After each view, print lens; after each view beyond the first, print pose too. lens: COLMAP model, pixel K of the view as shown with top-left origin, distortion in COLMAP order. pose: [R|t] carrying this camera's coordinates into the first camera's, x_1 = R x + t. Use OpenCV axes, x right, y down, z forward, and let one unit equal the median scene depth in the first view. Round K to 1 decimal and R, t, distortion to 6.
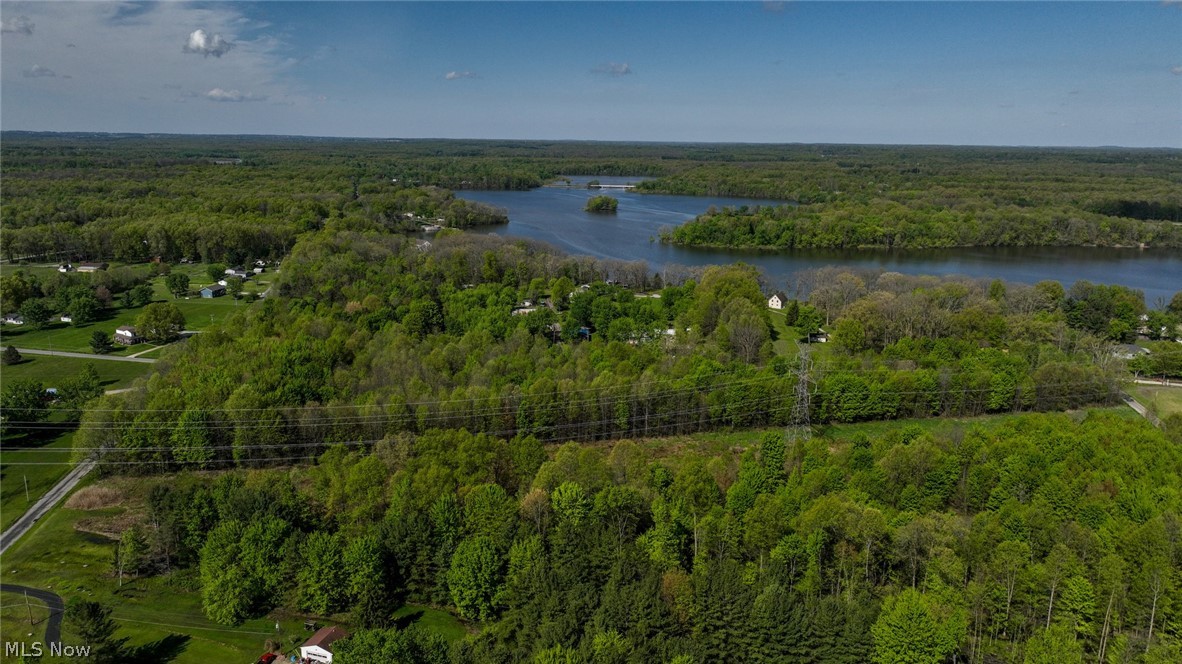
lens RADIAL K [[830.2, 0, 598.1], [0, 830.2, 267.6], [0, 0, 1]] dist [-0.007761, 0.023101]
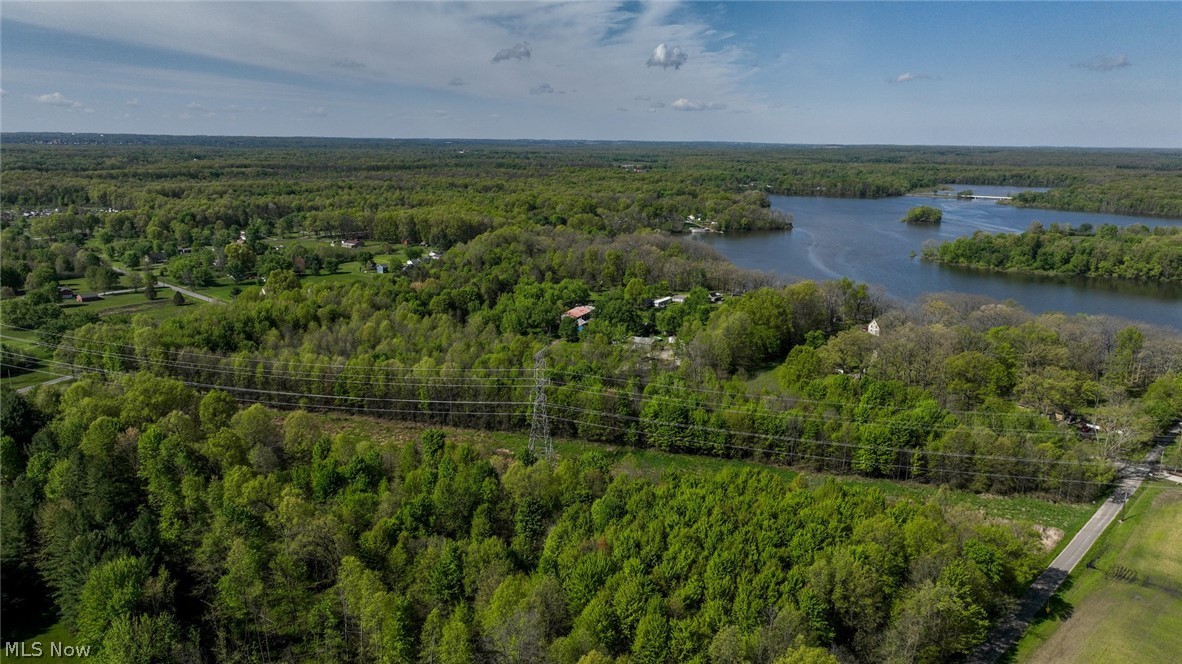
lens RADIAL K [[830.2, 0, 611.8], [0, 830.2, 326.5], [0, 0, 1]] dist [-0.007761, 0.023101]
pose [[0.865763, 0.105992, -0.489102, 0.114981], [-0.076360, 0.993849, 0.080208, -0.002256], [0.494595, -0.032093, 0.868531, 0.035385]]
